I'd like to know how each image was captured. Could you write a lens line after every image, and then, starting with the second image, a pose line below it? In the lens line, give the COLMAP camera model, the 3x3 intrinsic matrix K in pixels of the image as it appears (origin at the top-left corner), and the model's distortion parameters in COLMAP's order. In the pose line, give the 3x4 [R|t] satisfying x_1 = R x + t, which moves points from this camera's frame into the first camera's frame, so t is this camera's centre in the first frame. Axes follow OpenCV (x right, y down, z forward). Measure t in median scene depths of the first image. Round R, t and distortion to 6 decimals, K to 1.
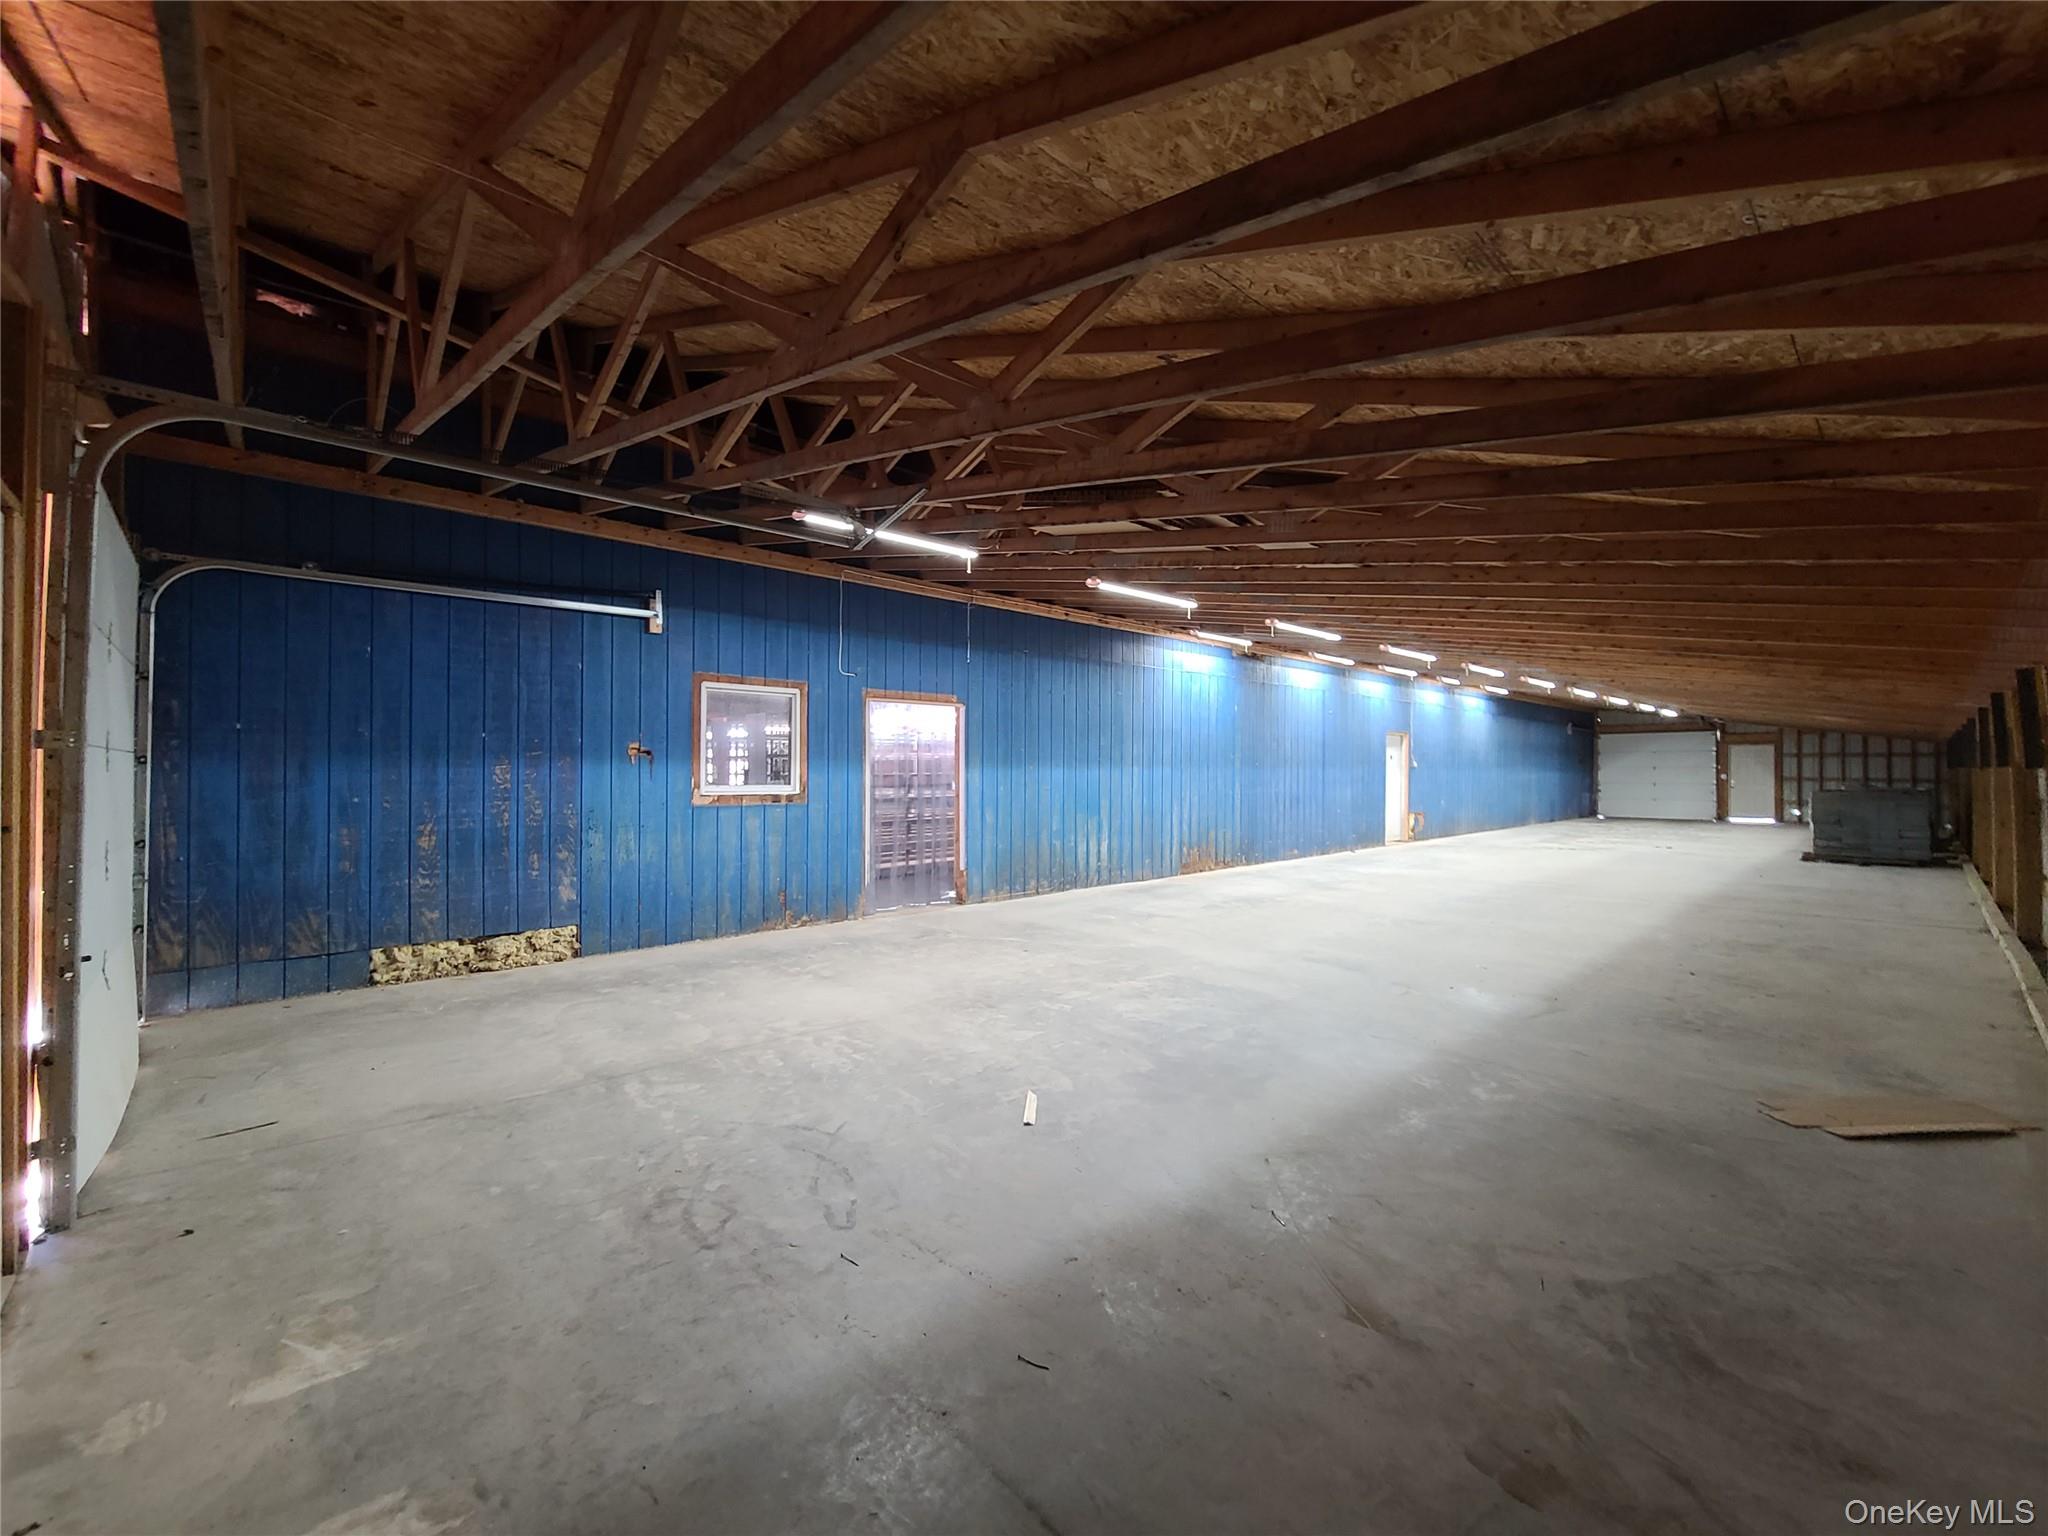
lens RADIAL K [[829.2, 0, 1024.0], [0, 829.2, 768.0], [0, 0, 1]] dist [0.002145, 0.000183]
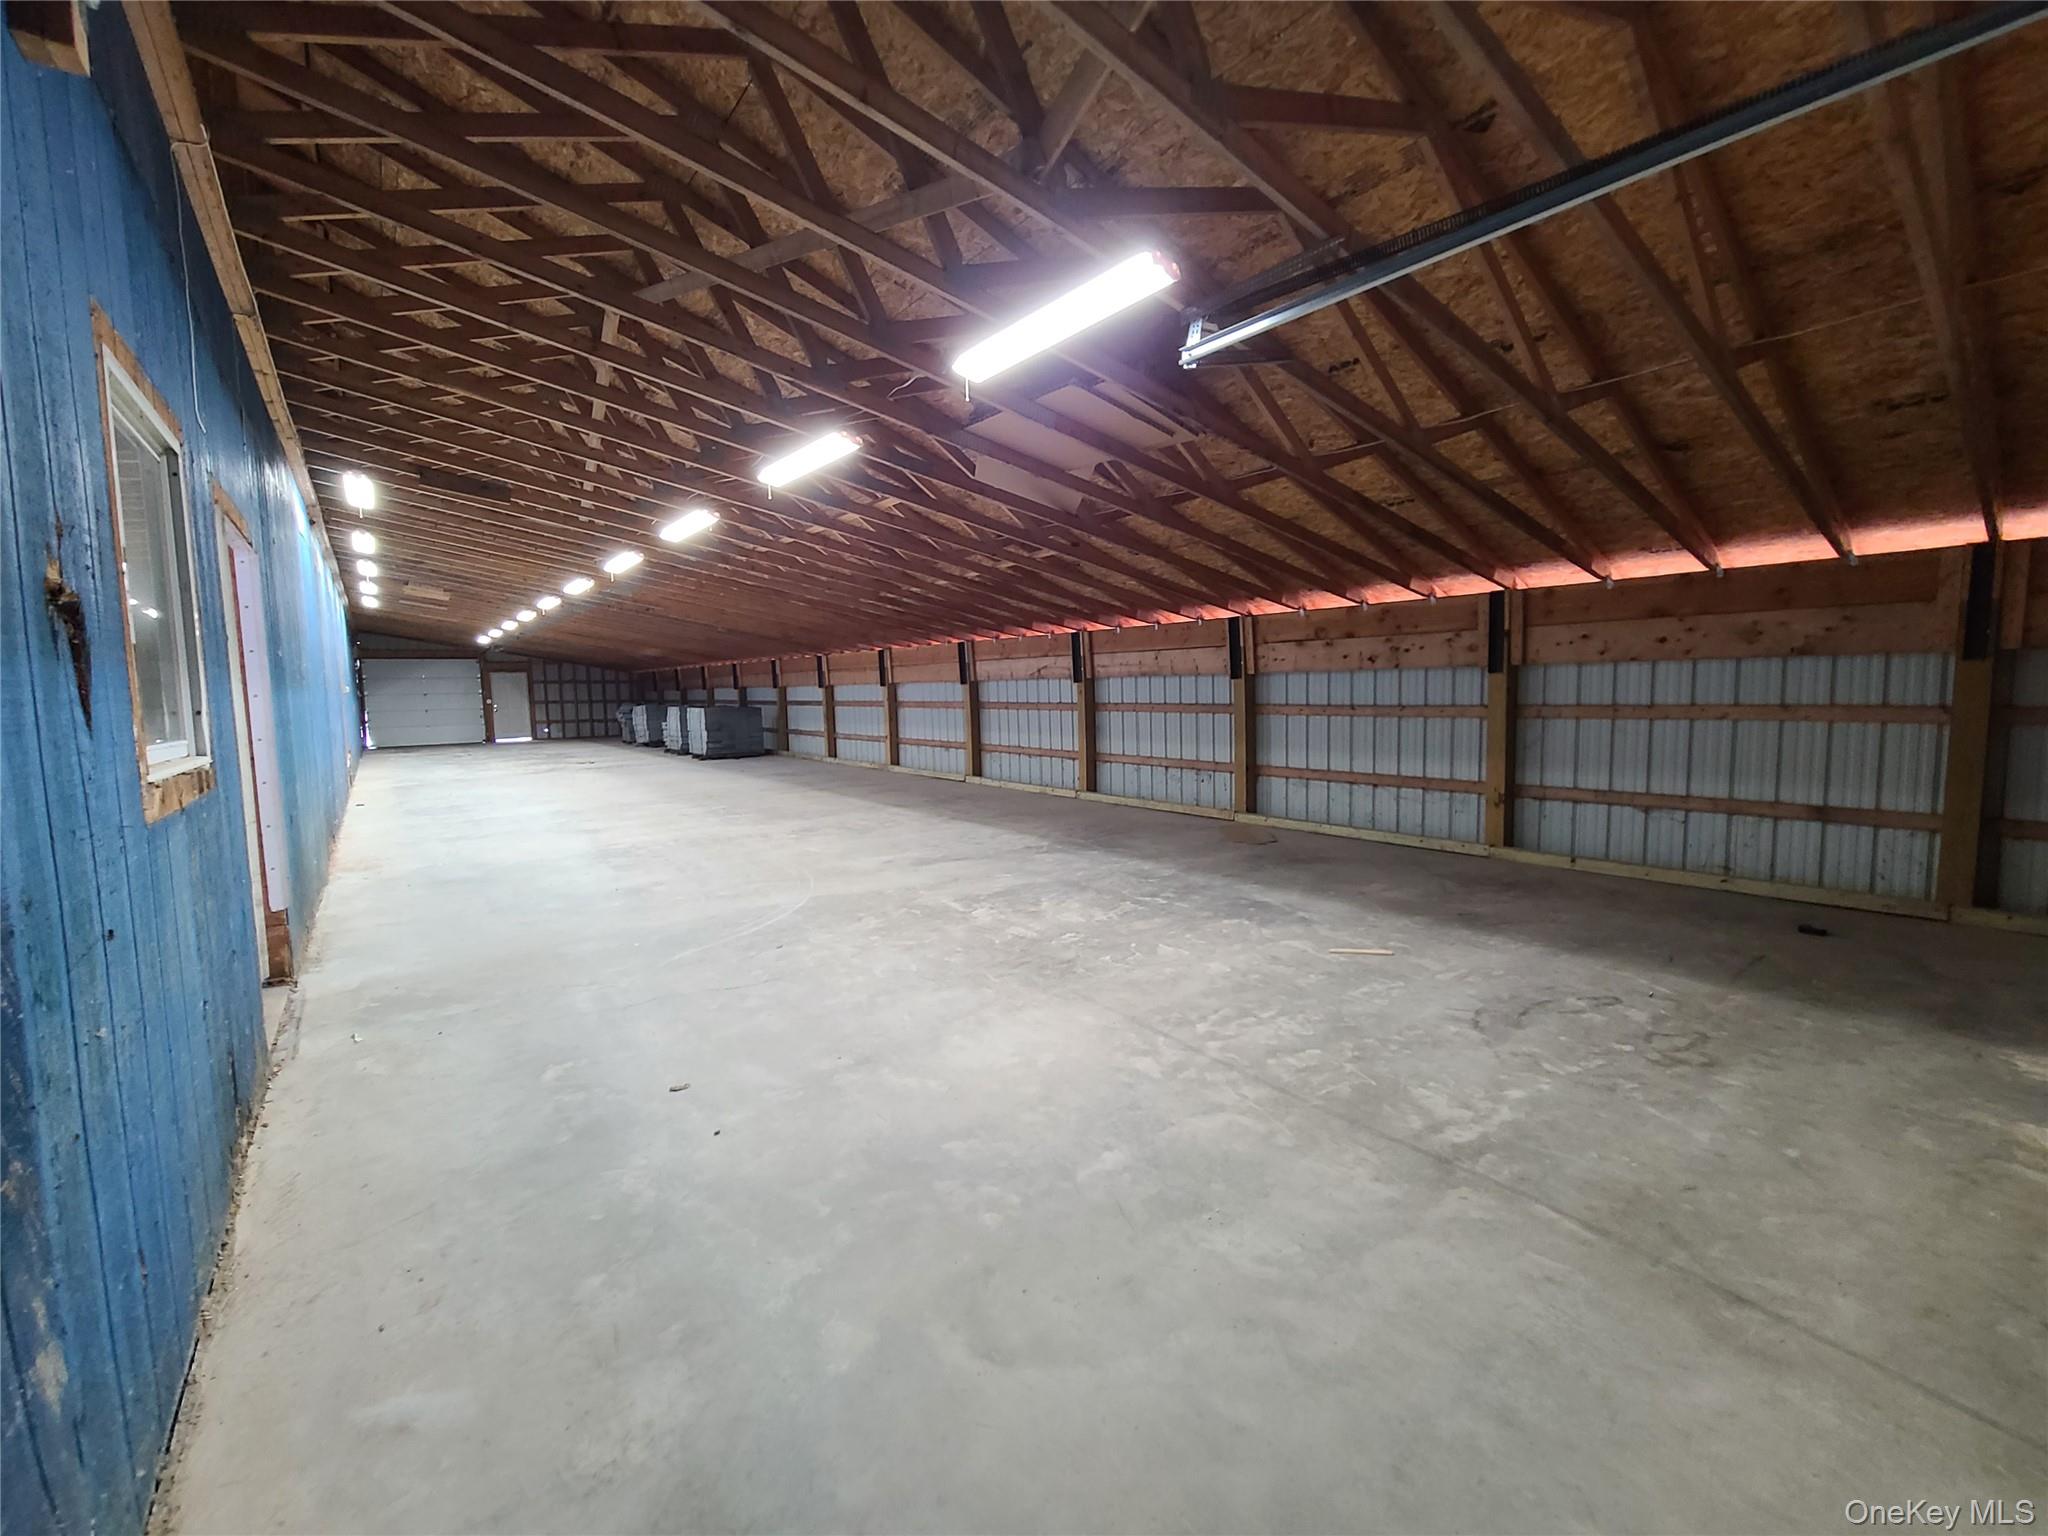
lens RADIAL K [[829.2, 0, 1024.0], [0, 829.2, 768.0], [0, 0, 1]] dist [0.002145, 0.000183]
pose [[0.102181, -0.101417, 0.989583, -1.097739], [0.018432, 0.994812, 0.100049, 0.007314], [-0.994595, 0.008017, 0.103520, 1.219010]]
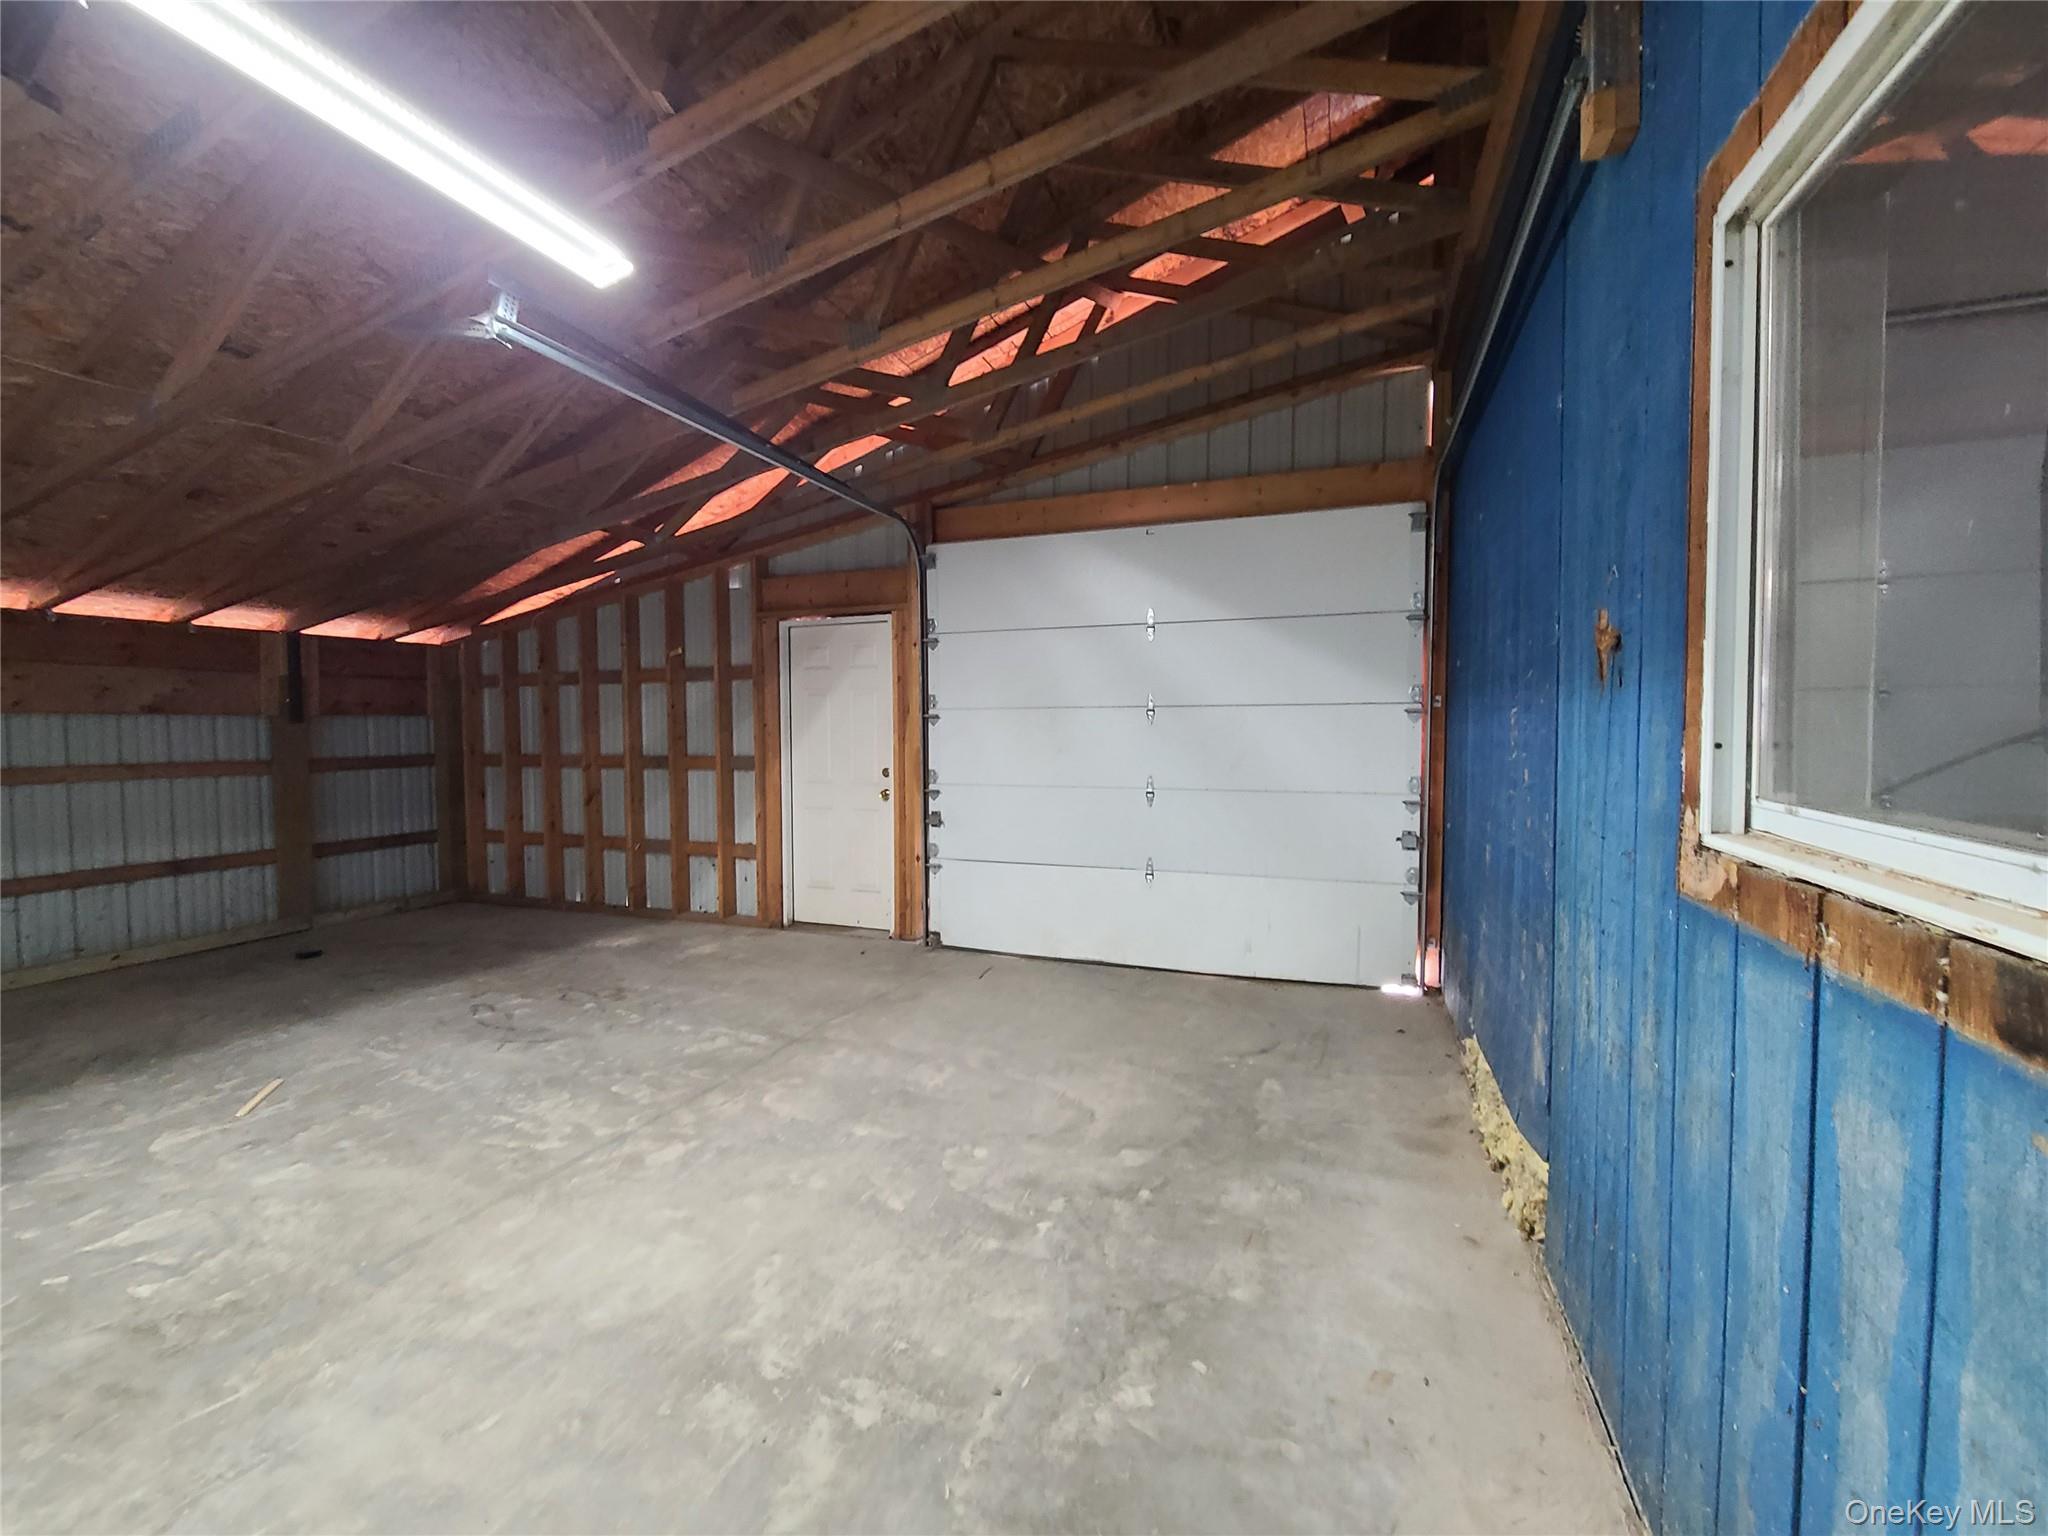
lens RADIAL K [[829.2, 0, 1024.0], [0, 829.2, 768.0], [0, 0, 1]] dist [0.002145, 0.000183]
pose [[-0.901674, 0.019838, -0.431960, -0.319328], [0.000293, 0.998975, 0.045268, 0.011520], [0.432416, 0.040690, -0.900756, 1.927023]]
